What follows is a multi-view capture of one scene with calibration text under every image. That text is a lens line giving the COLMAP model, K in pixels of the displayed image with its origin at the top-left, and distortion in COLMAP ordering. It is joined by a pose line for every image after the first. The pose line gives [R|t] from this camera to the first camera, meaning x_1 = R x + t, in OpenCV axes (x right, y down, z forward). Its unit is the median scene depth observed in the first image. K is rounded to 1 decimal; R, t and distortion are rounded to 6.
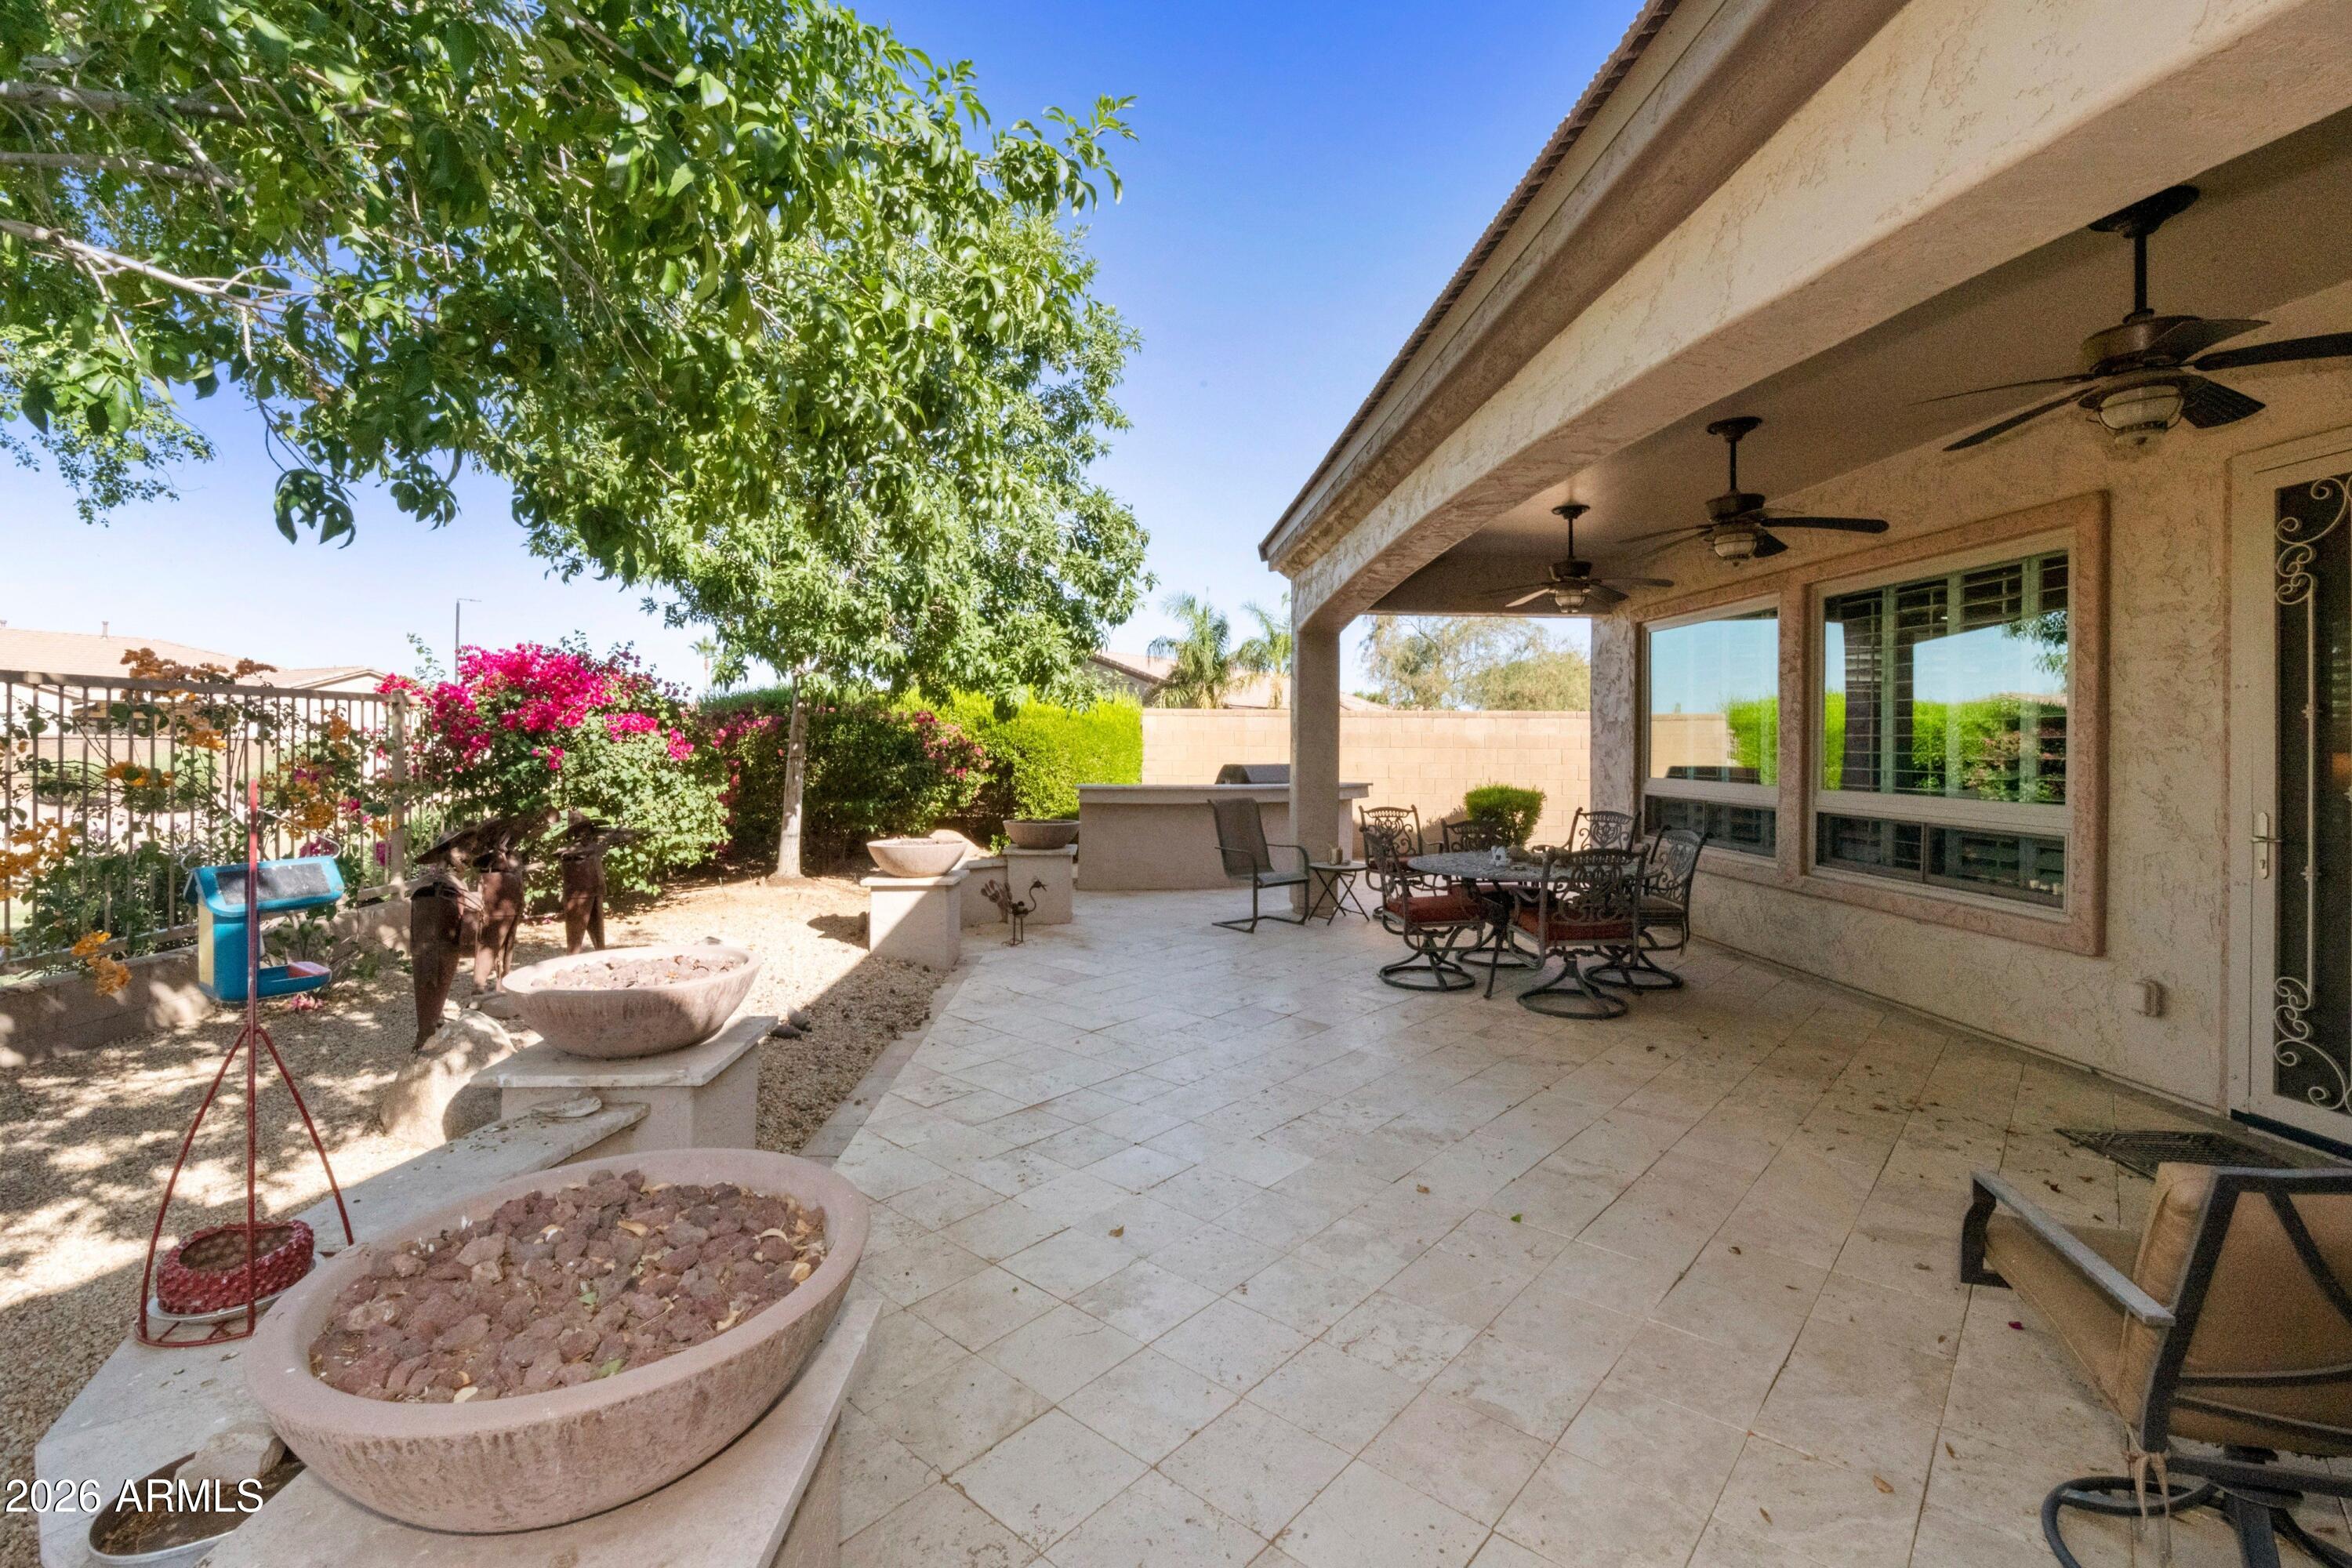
lens RADIAL K [[1027.8, 0, 1173.5], [0, 1027.8, 750.6], [0, 0, 1]] dist [0.002303, -0.001865]
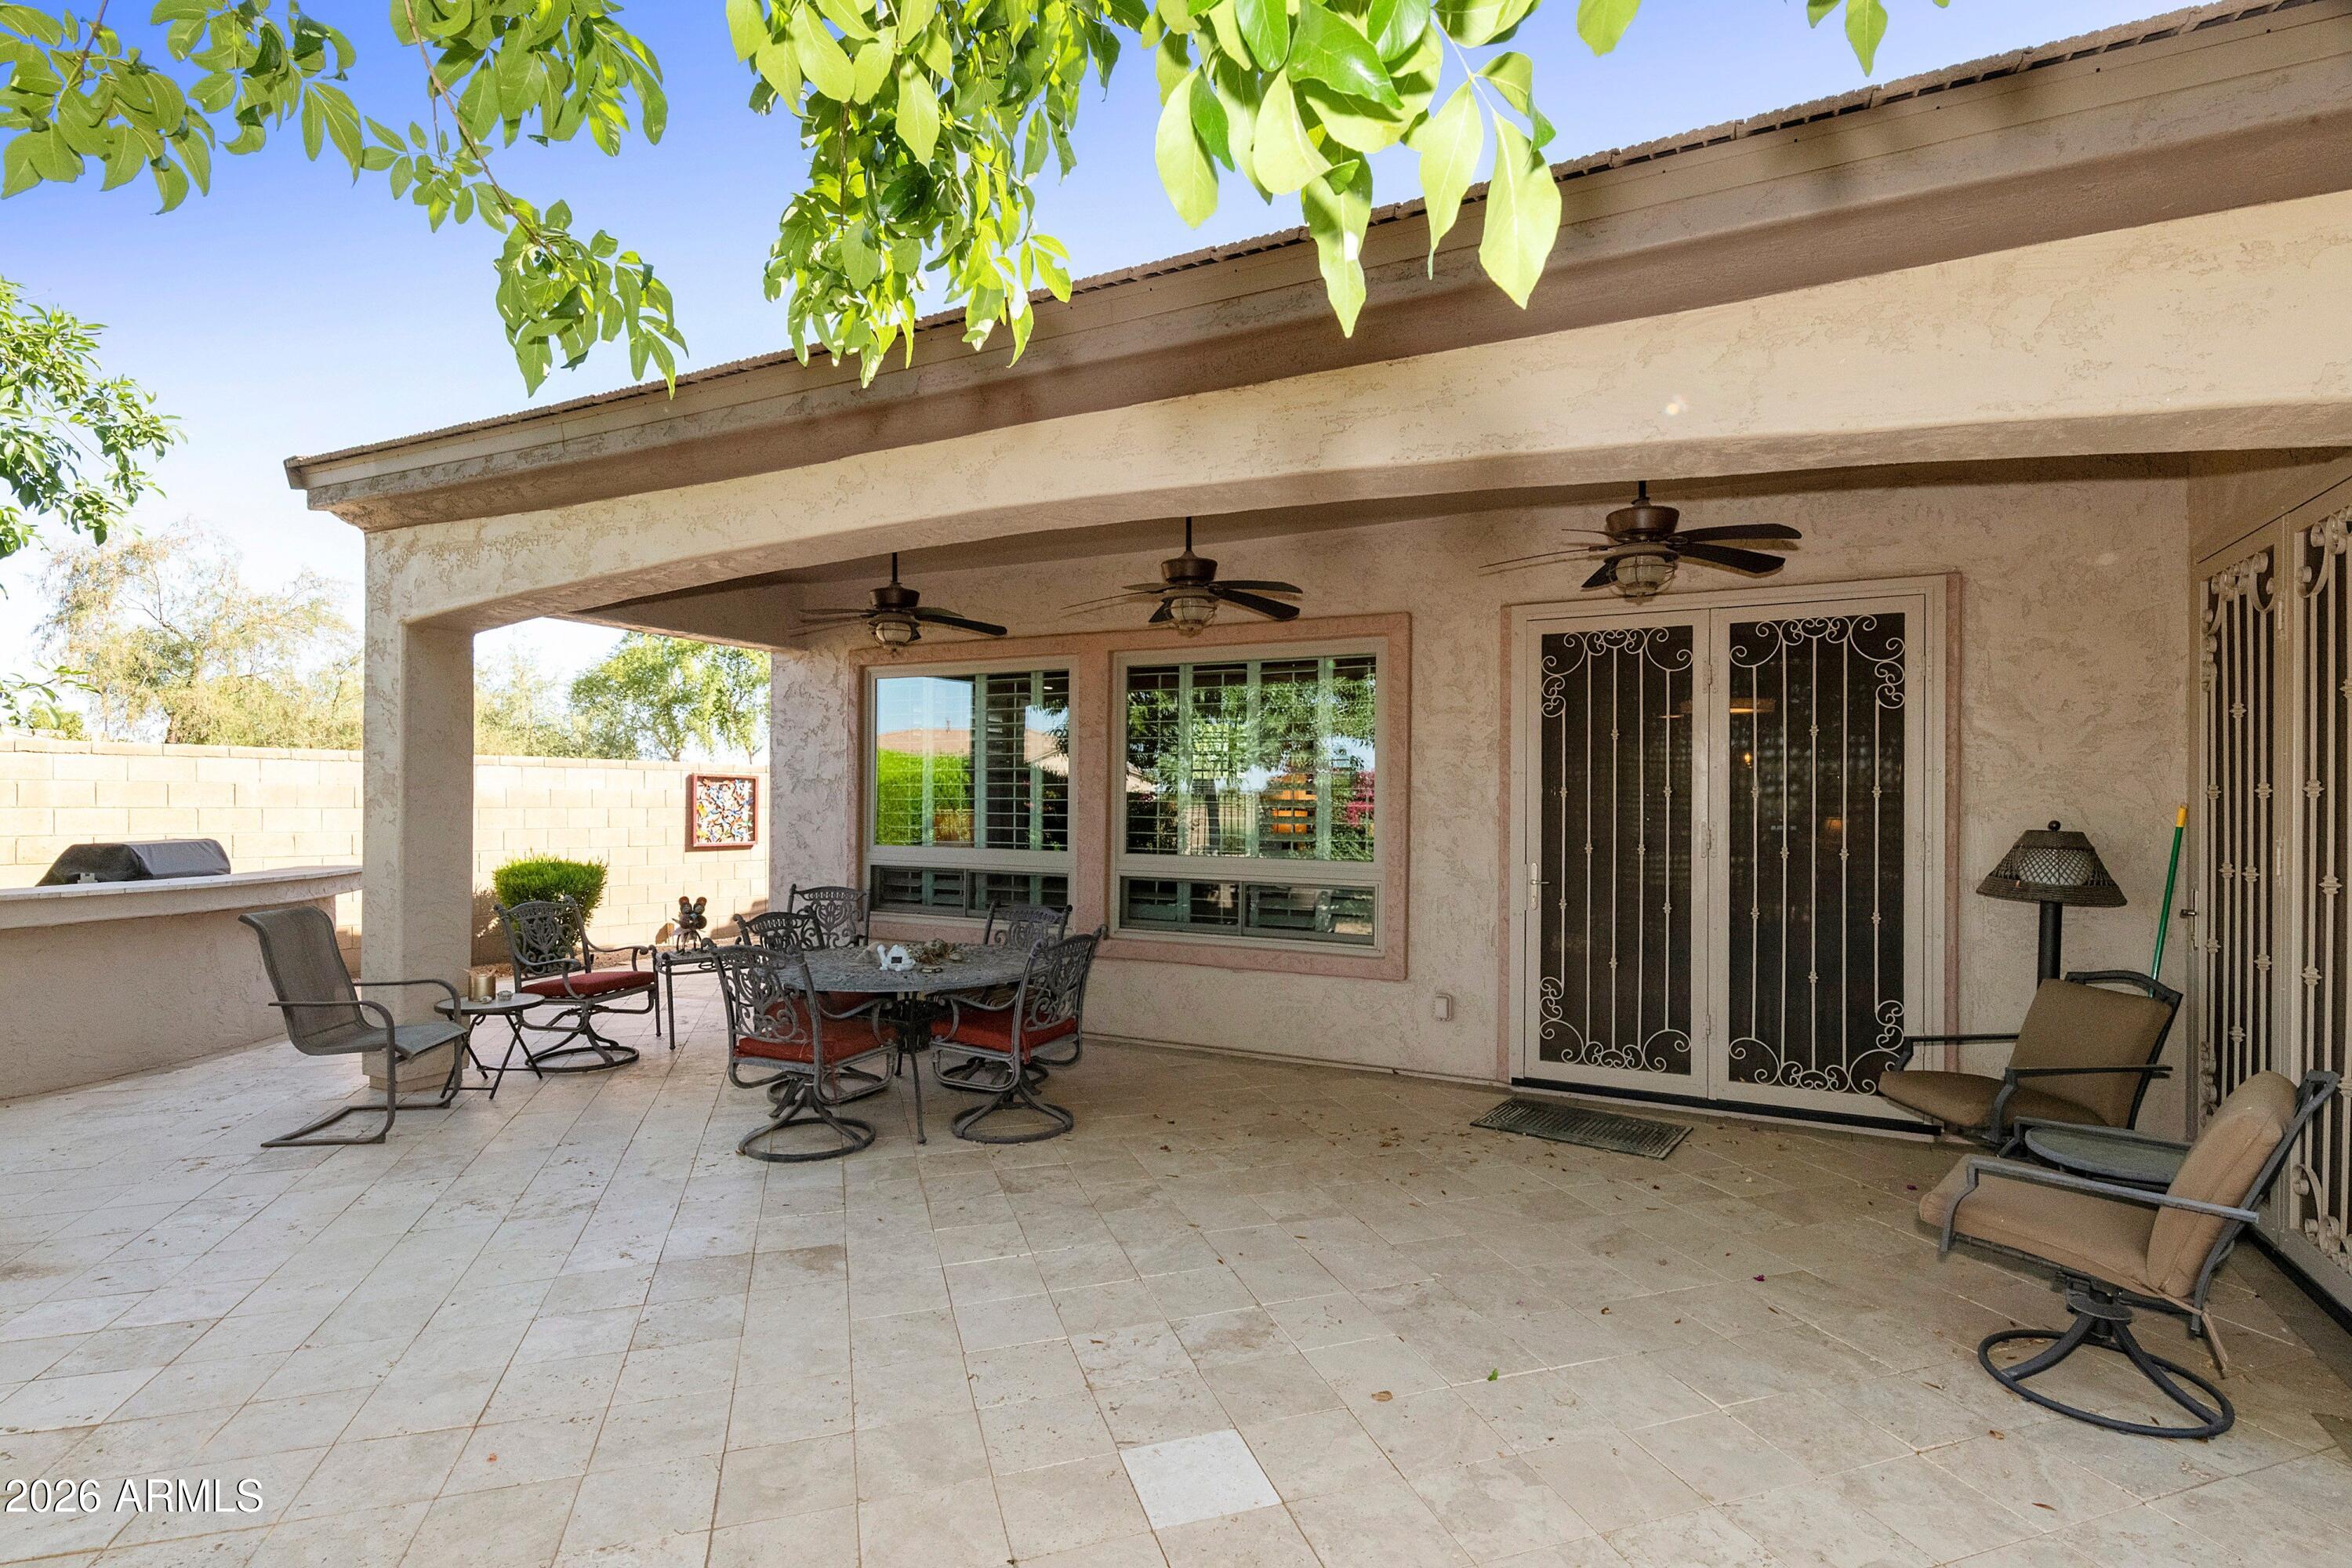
lens RADIAL K [[1147.4, 0, 1176.3], [0, 1147.4, 794.5], [0, 0, 1]] dist [0.003730, -0.002082]
pose [[0.498454, 0.001064, 0.866916, -0.371883], [0.001997, 0.999995, -0.002376, -0.020502], [-0.866914, 0.002916, 0.498449, 0.431291]]
